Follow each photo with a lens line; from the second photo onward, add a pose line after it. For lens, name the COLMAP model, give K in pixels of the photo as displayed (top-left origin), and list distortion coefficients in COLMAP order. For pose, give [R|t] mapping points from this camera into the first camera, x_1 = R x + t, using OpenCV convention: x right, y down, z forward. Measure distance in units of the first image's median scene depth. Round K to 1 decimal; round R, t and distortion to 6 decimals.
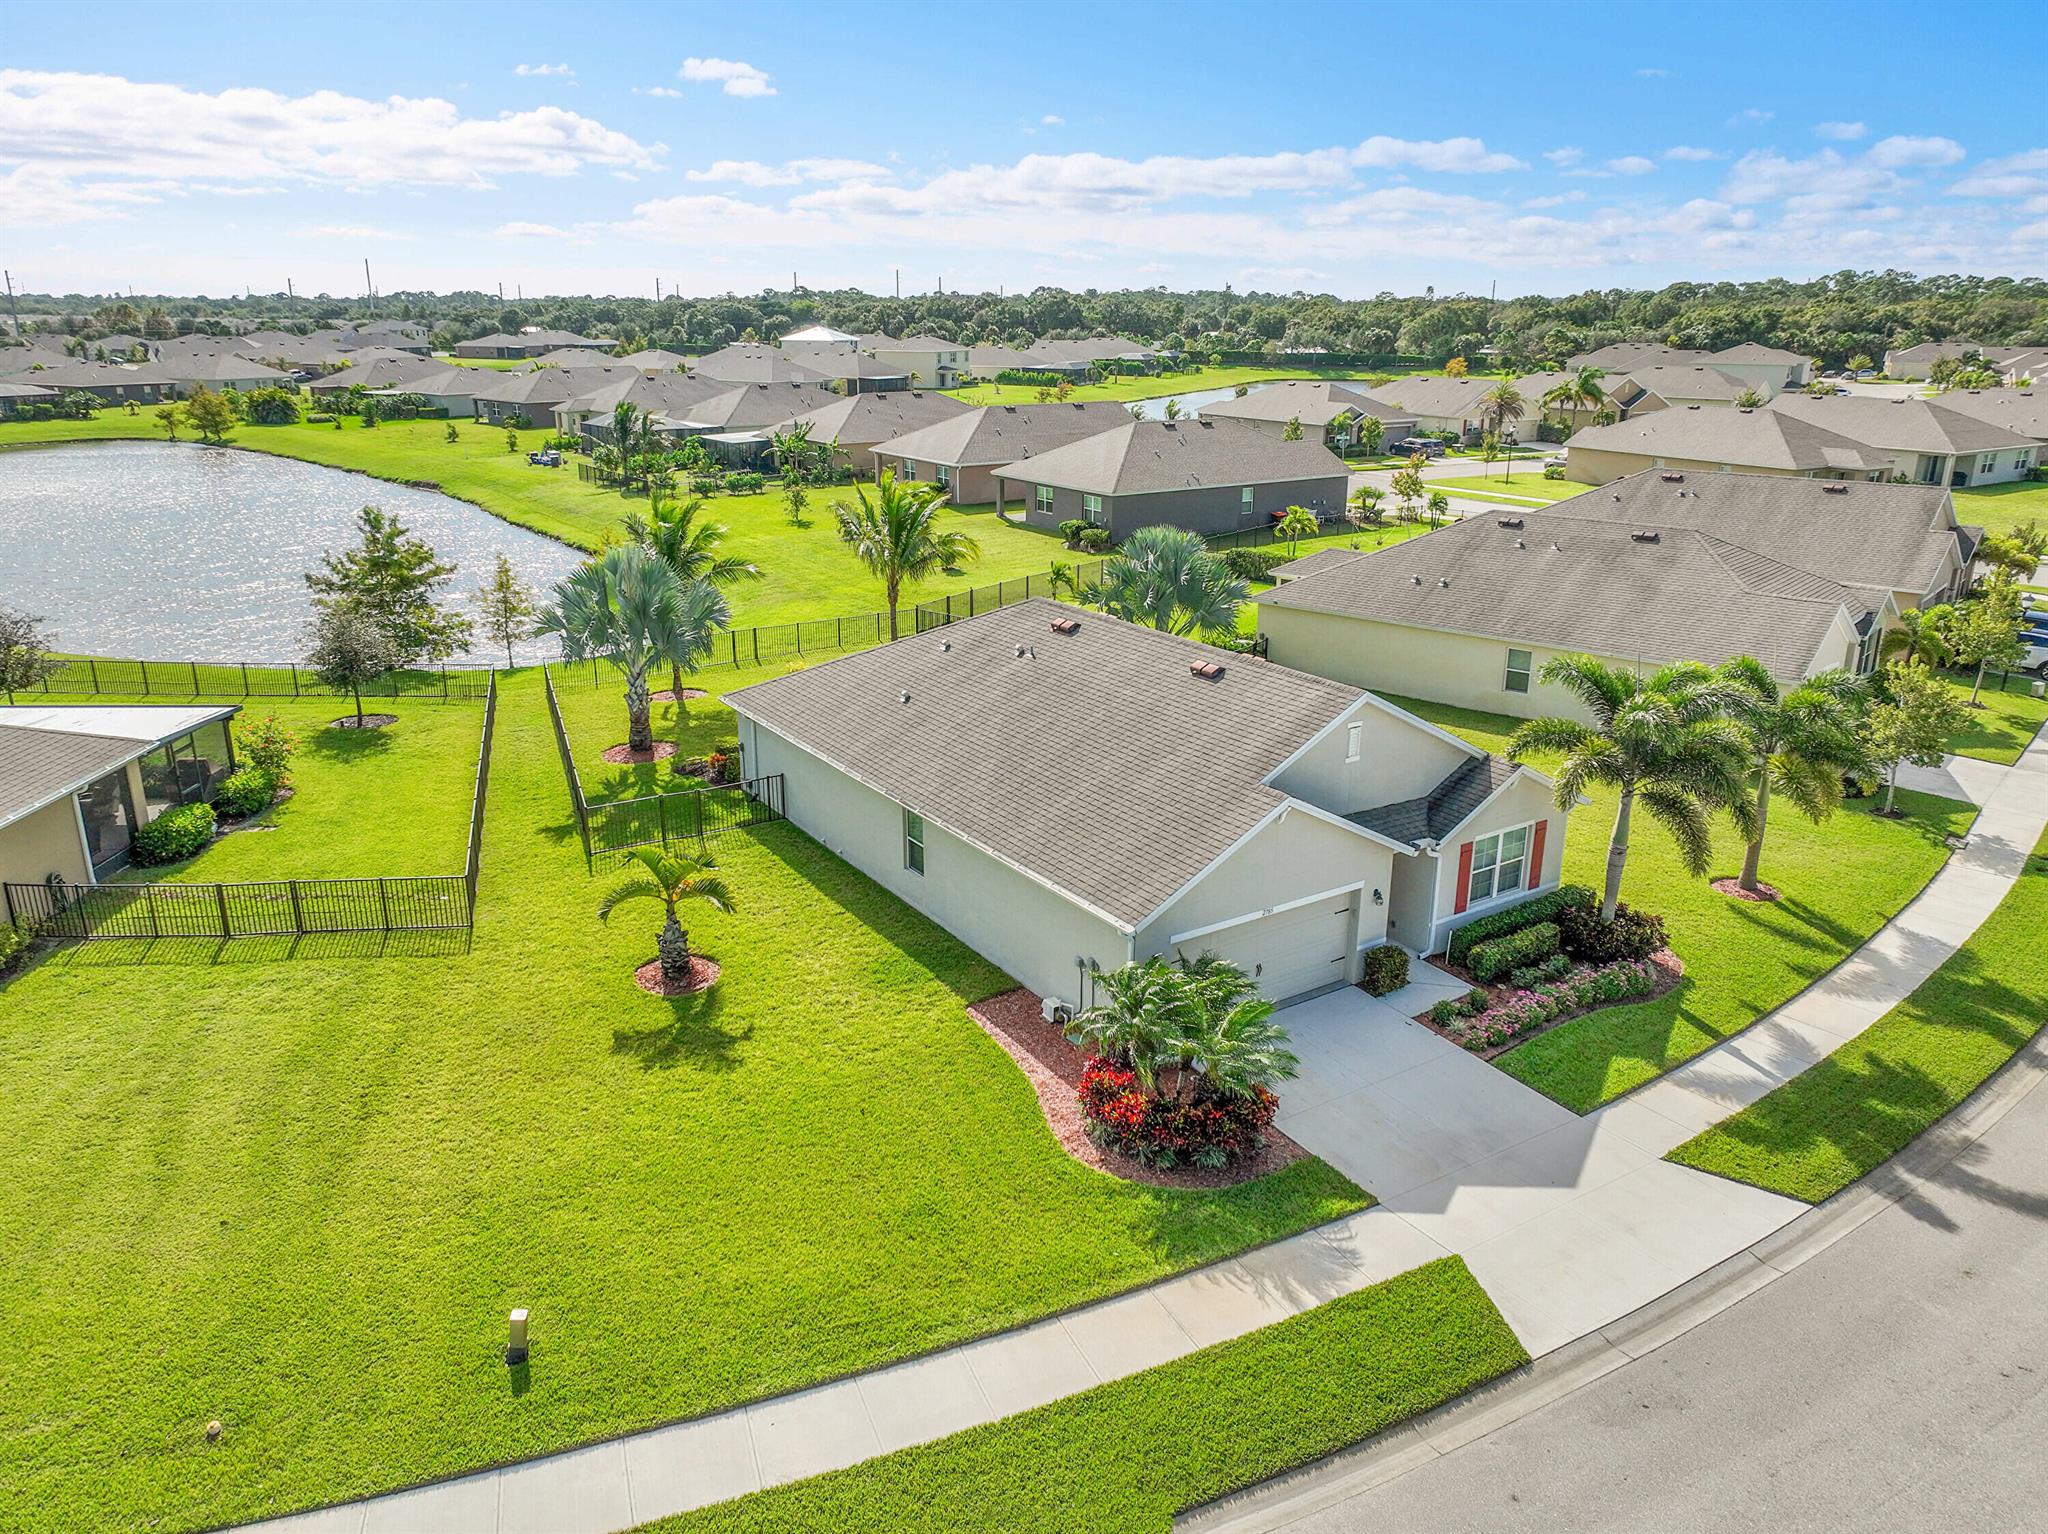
lens RADIAL K [[1449.7, 0, 1019.1], [0, 1449.7, 746.0], [0, 0, 1]] dist [0.004176, 0.008437]
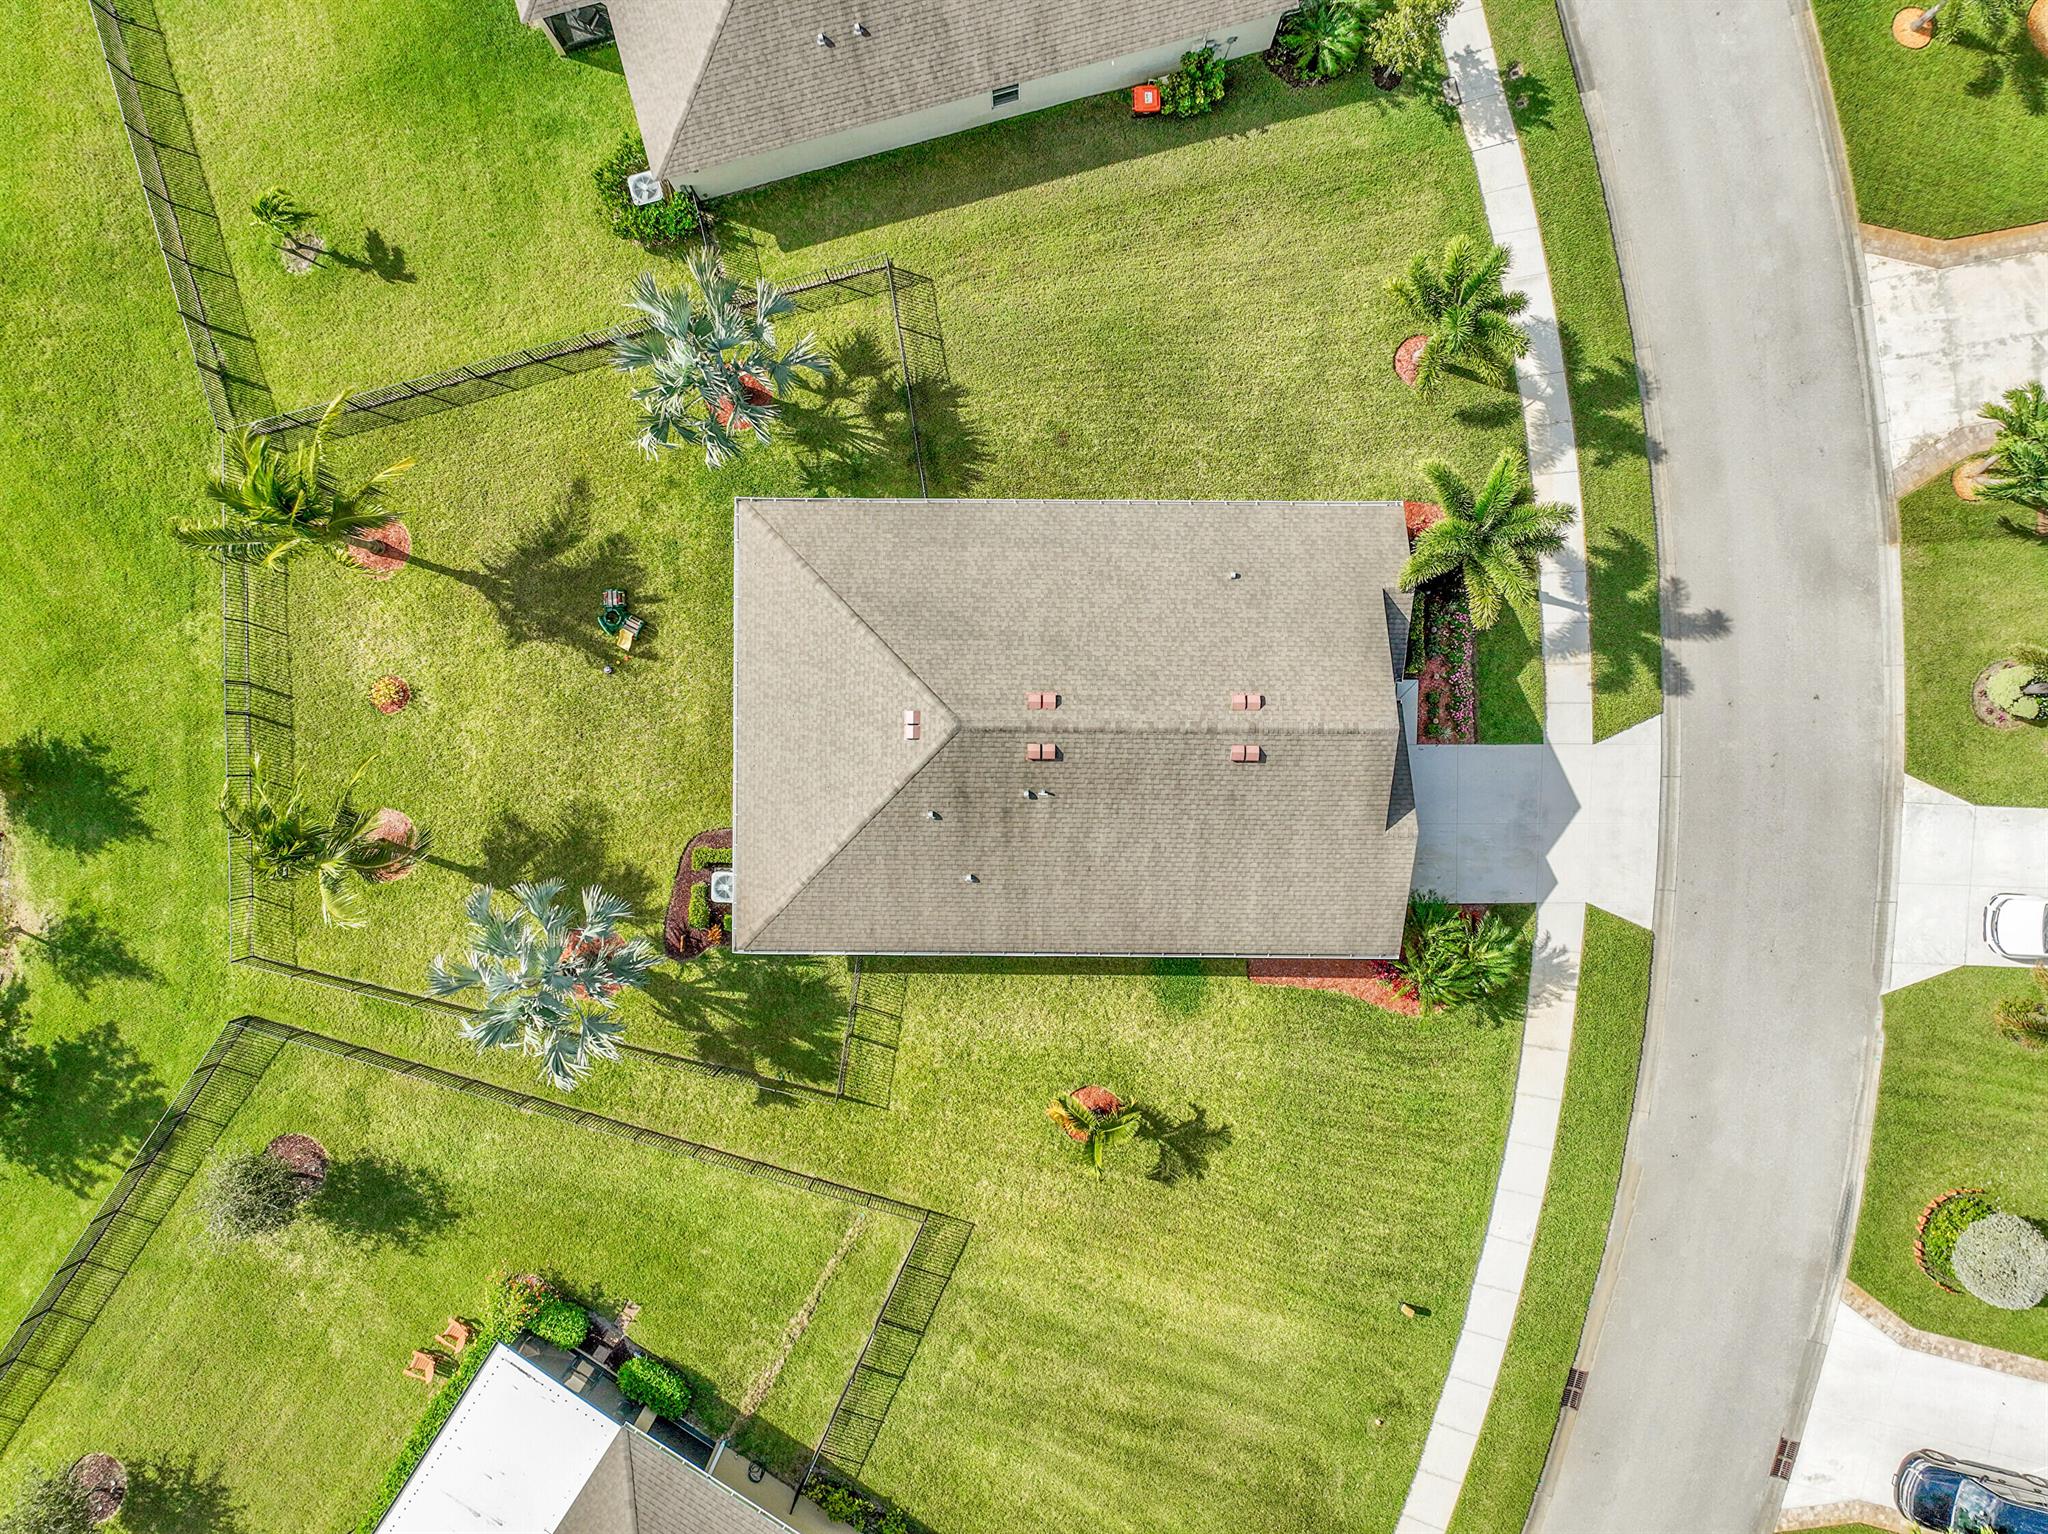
lens RADIAL K [[1437.4, 0, 1024.0], [0, 1437.4, 767.0], [0, 0, 1]] dist [0.003256, 0.007758]
pose [[0.556840, -0.830526, -0.012445, 0.038300], [0.245405, 0.150185, 0.957717, -1.375473], [-0.793540, -0.536349, 0.287444, 0.879145]]
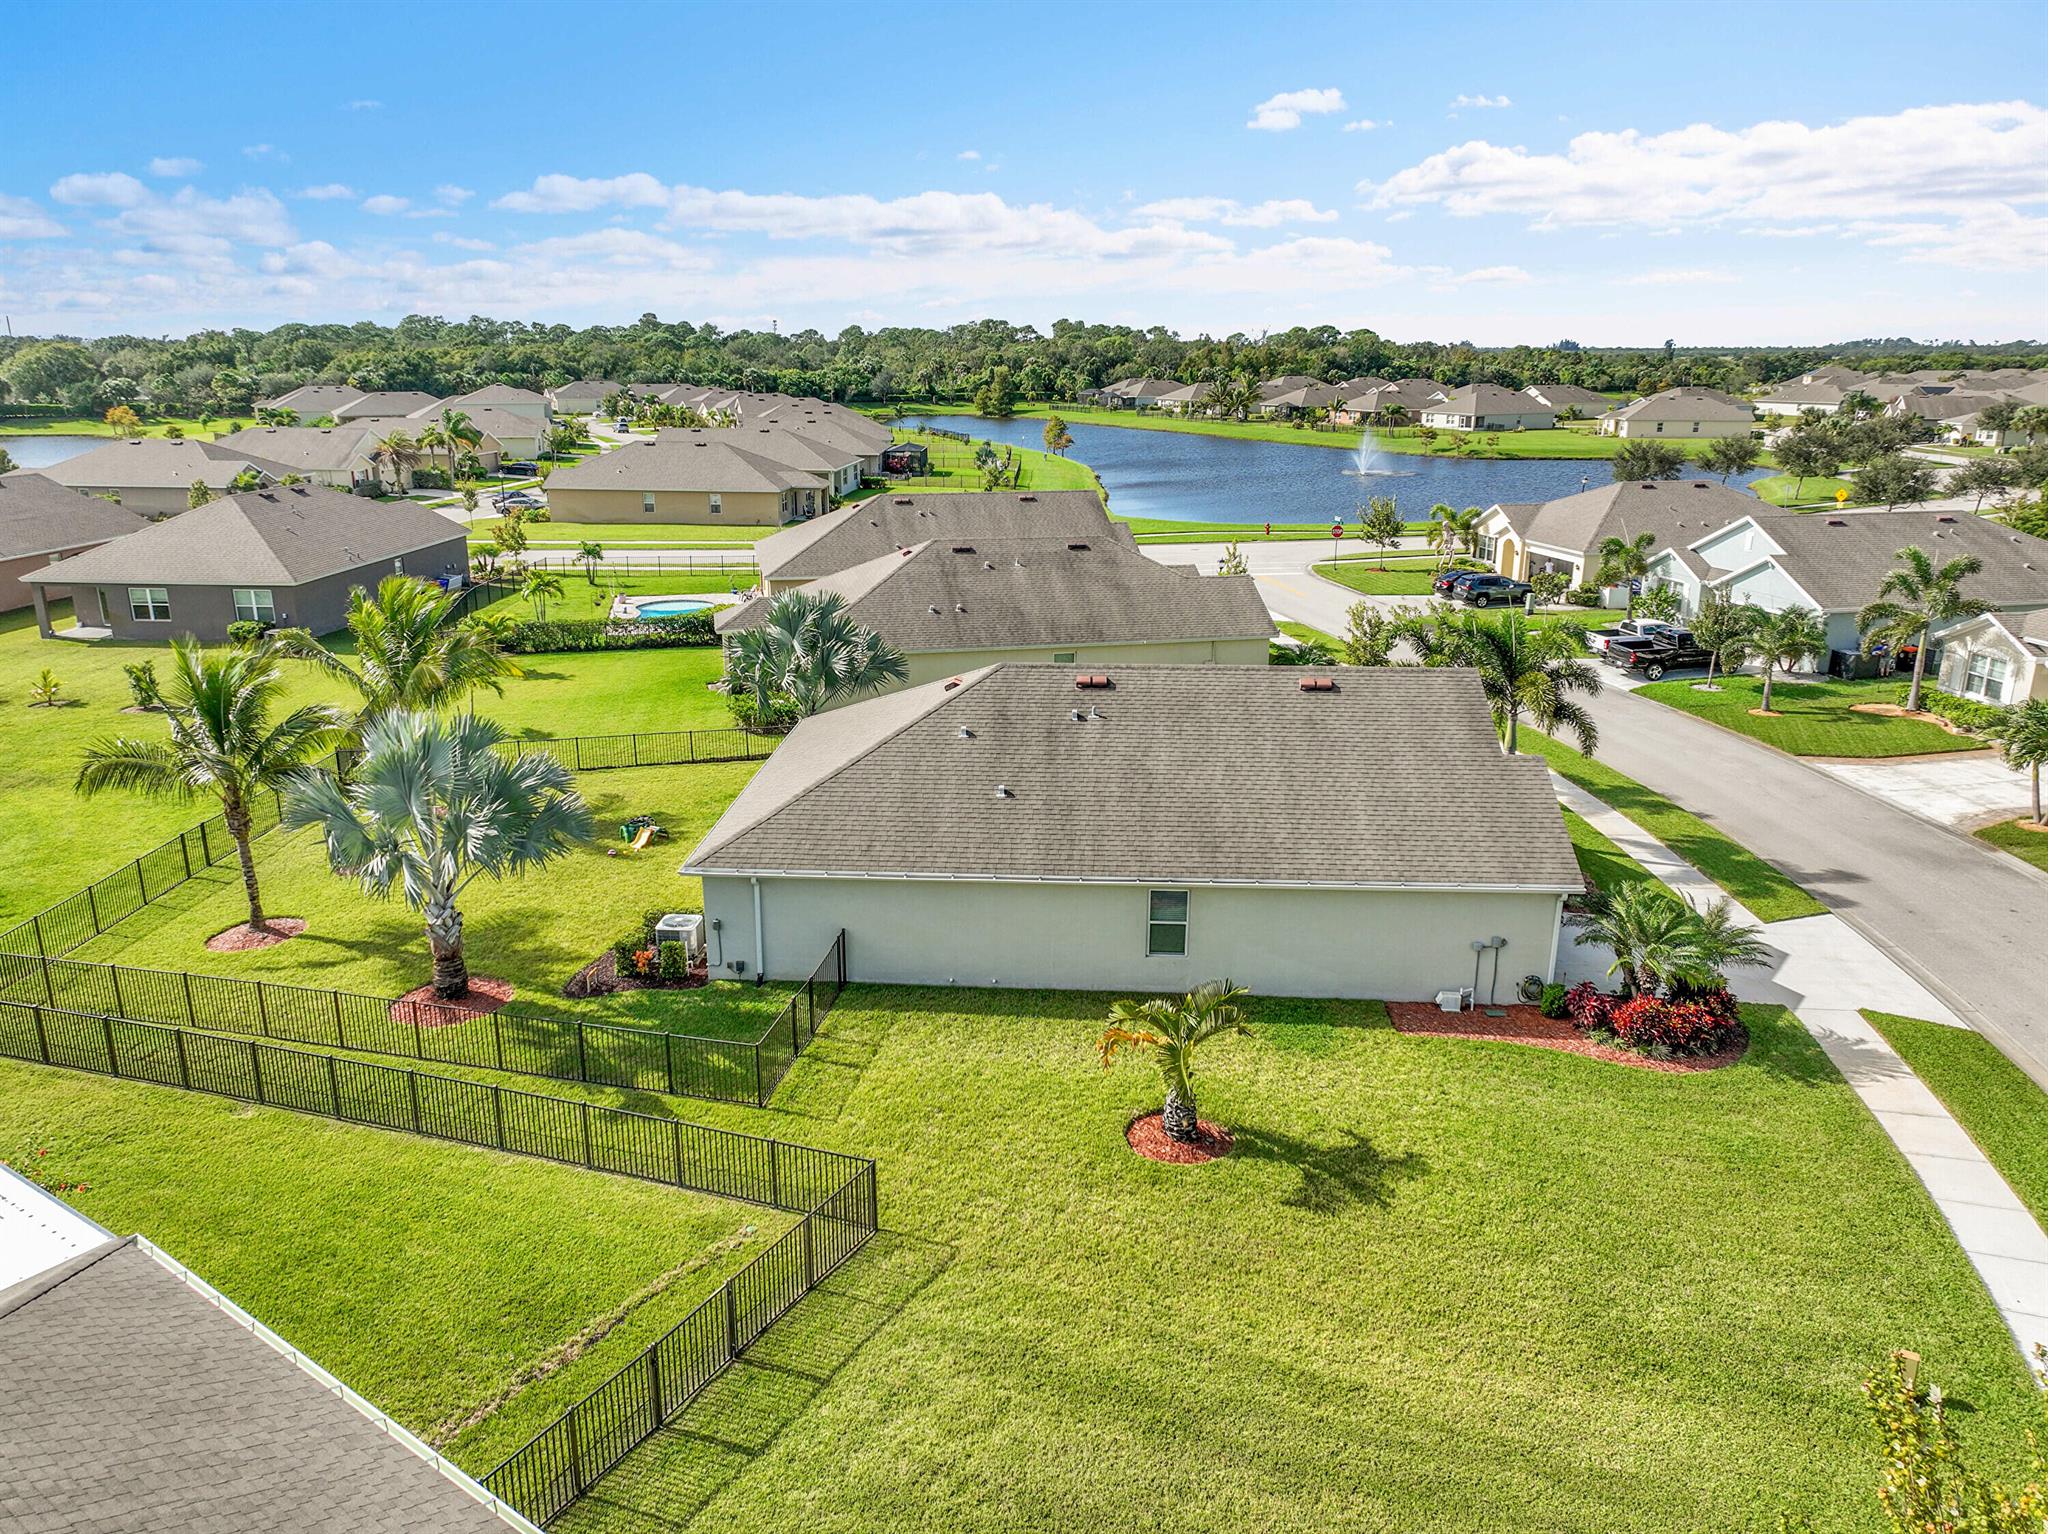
lens RADIAL K [[1437.4, 0, 1024.0], [0, 1437.4, 767.0], [0, 0, 1]] dist [0.003256, 0.007758]
pose [[0.593643, -0.227706, 0.771841, -0.948763], [0.235840, 0.966246, 0.103668, -0.172987], [-0.769394, 0.120489, 0.627308, 0.543767]]
